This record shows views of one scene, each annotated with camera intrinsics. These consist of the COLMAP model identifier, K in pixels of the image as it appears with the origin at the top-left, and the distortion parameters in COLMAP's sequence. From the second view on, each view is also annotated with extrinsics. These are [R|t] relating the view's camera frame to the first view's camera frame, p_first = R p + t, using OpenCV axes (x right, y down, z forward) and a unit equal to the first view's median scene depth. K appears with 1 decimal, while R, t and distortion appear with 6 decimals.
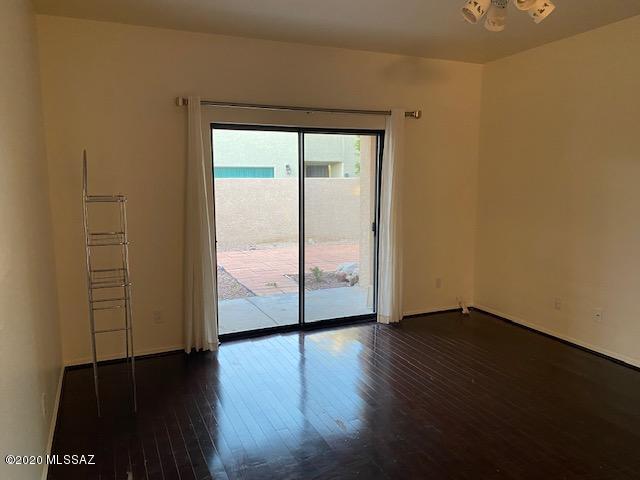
lens RADIAL K [[489.2, 0, 320.0], [0, 489.2, 240.0], [0, 0, 1]] dist [0.014972, -0.008757]
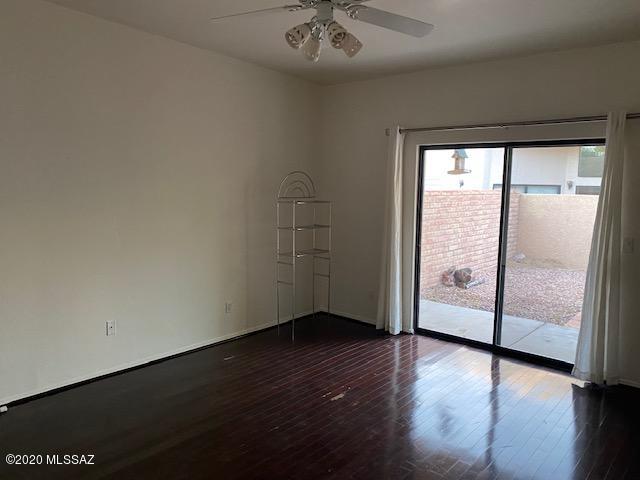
lens RADIAL K [[489.2, 0, 320.0], [0, 489.2, 240.0], [0, 0, 1]] dist [0.014972, -0.008757]
pose [[0.418390, 0.118202, -0.900543, 0.687210], [-0.140312, 0.988005, 0.064493, -0.050268], [0.897364, 0.099374, 0.429956, 0.266425]]
